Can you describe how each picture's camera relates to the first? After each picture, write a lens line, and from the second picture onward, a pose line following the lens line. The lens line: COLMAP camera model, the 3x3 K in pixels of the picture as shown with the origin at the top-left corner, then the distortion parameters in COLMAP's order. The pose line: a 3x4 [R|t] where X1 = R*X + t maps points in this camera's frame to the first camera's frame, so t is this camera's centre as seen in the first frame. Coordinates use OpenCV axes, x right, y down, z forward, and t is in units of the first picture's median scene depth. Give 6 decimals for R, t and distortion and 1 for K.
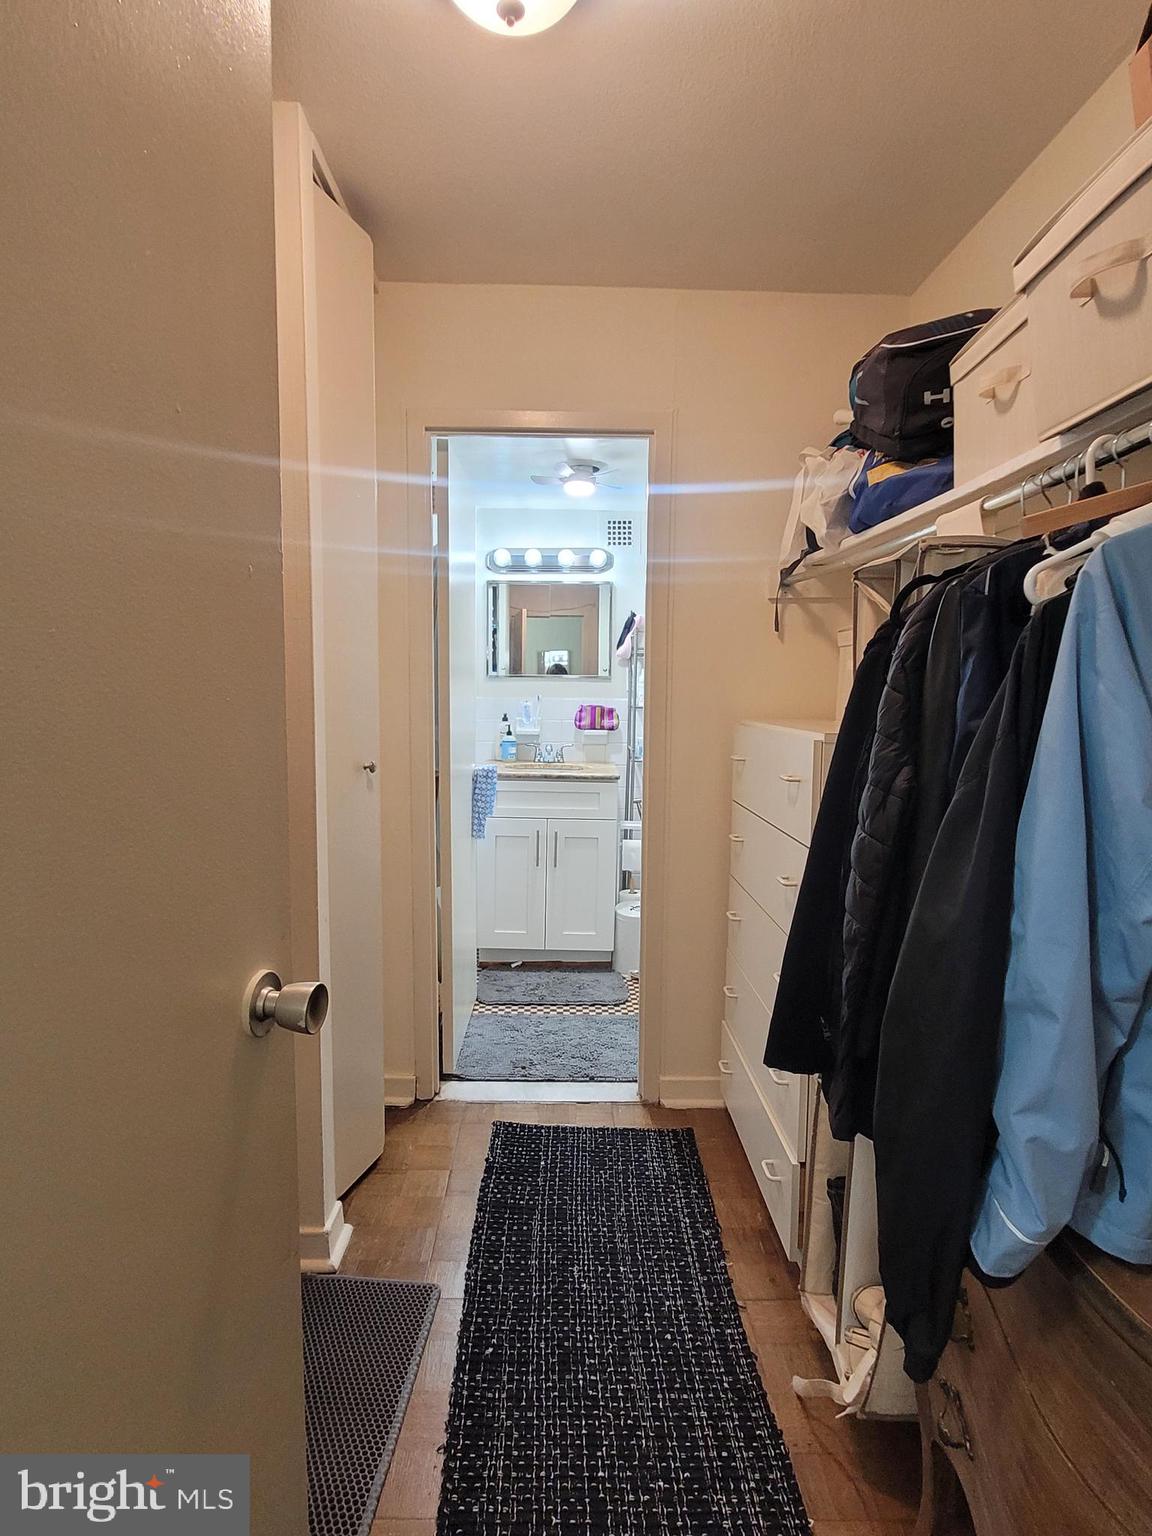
lens RADIAL K [[801.6, 0, 569.3], [0, 801.6, 766.4], [0, 0, 1]] dist [-0.010665, 0.000032]
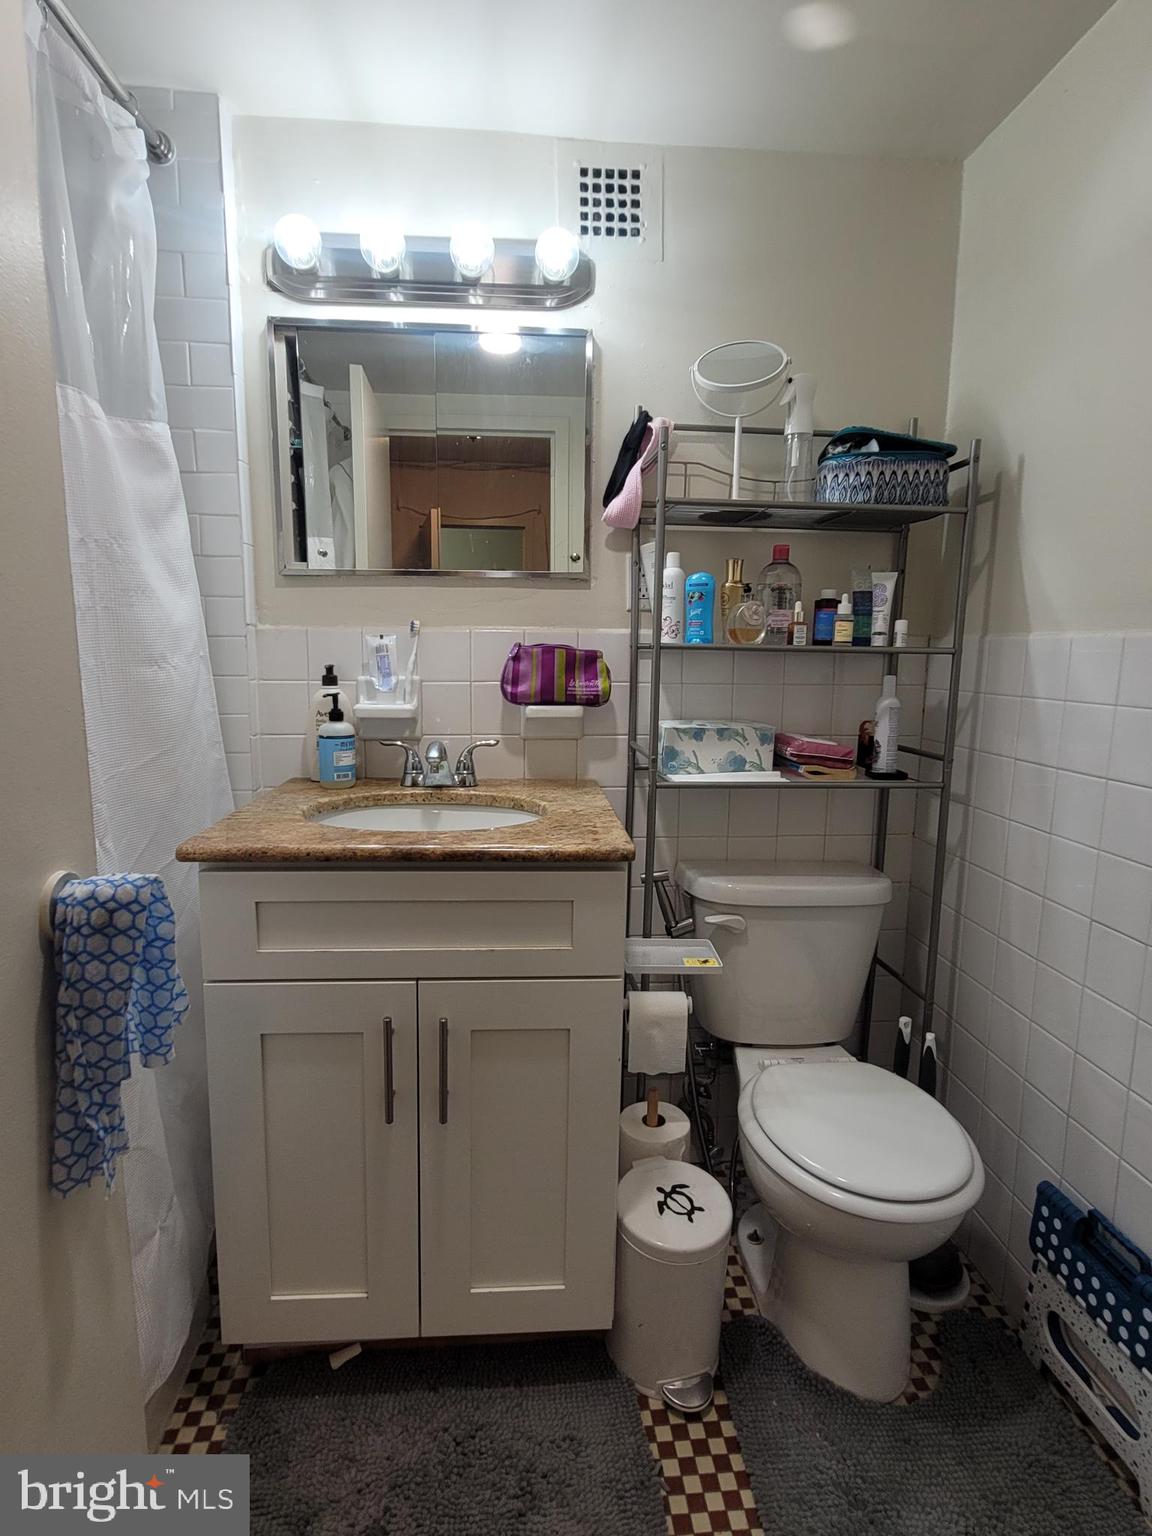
lens RADIAL K [[801.6, 0, 569.3], [0, 801.6, 766.4], [0, 0, 1]] dist [-0.010665, 0.000032]
pose [[0.997698, -0.012389, 0.066672, 0.013256], [0.008814, 0.998520, 0.053659, -0.036386], [-0.067238, -0.052947, 0.996331, 0.595796]]
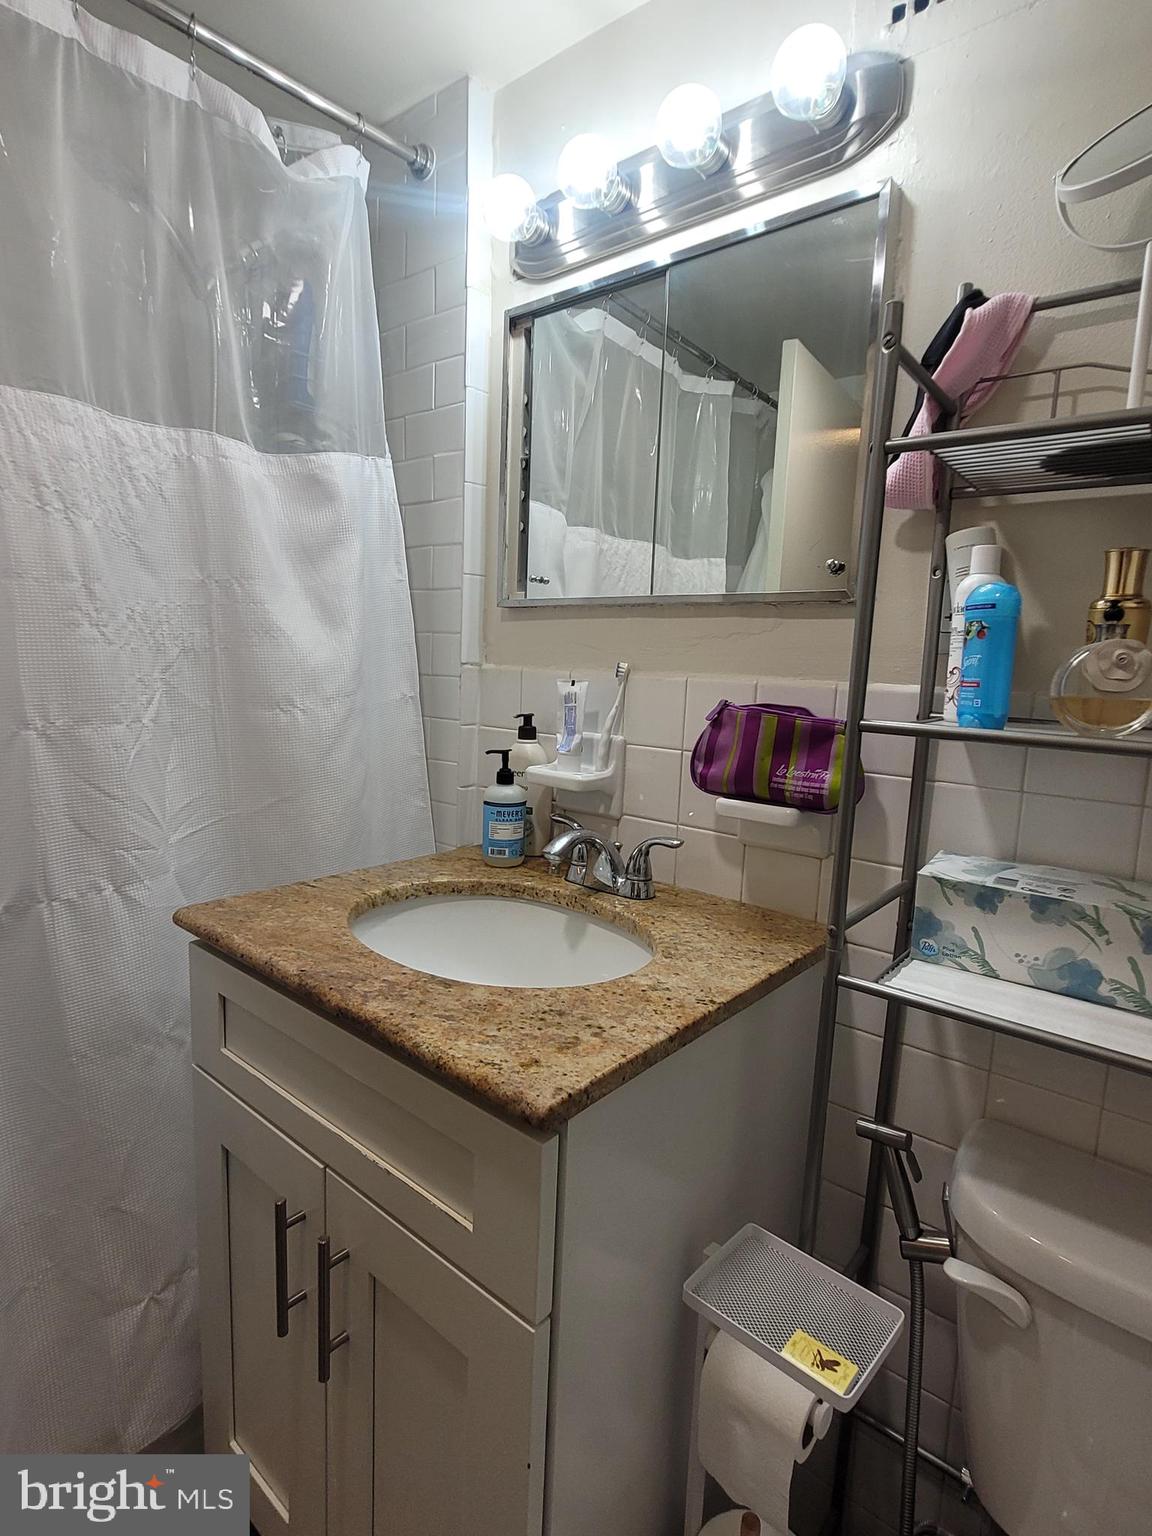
lens RADIAL K [[801.6, 0, 569.3], [0, 801.6, 766.4], [0, 0, 1]] dist [-0.010665, 0.000032]
pose [[0.751440, 0.104456, -0.651481, 0.154692], [-0.087678, 0.994441, 0.058314, -0.066648], [0.653950, 0.013301, 0.756421, 0.770320]]
